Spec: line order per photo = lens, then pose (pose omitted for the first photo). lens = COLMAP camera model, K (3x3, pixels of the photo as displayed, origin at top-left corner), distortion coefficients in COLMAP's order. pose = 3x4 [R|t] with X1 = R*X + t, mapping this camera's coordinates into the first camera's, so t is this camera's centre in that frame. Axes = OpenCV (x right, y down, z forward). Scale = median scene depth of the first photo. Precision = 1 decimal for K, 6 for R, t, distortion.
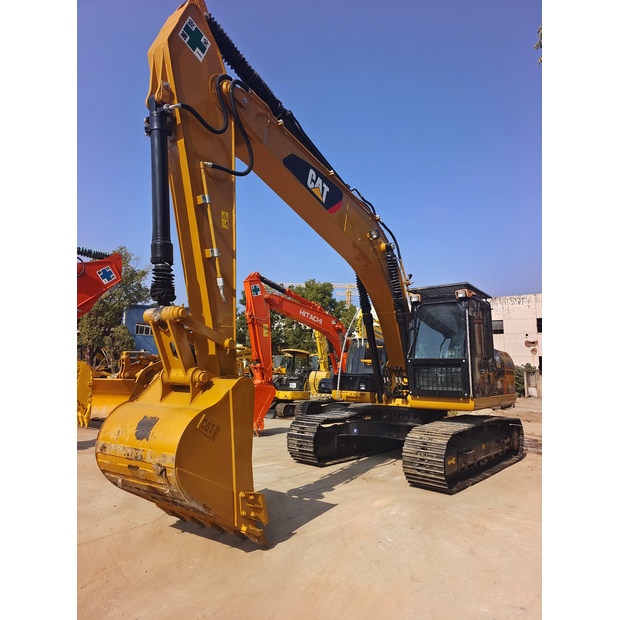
lens RADIAL K [[443.4, 0, 323.7], [0, 443.4, 312.4], [0, 0, 1]] dist [0.051326, -0.004976]
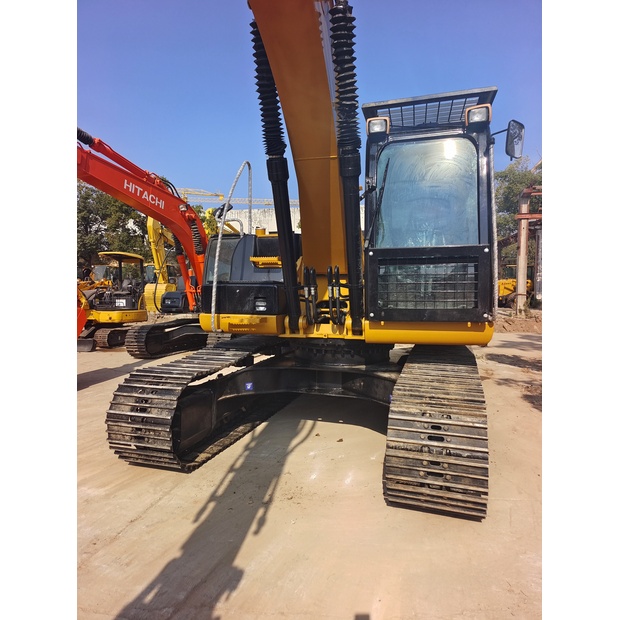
lens RADIAL K [[443.4, 0, 323.7], [0, 443.4, 312.4], [0, 0, 1]] dist [0.051326, -0.004976]
pose [[0.938044, -0.038680, 0.344351, -0.025967], [-0.029307, 0.981334, 0.190065, 0.071871], [-0.345276, -0.188381, 0.919401, 0.483797]]
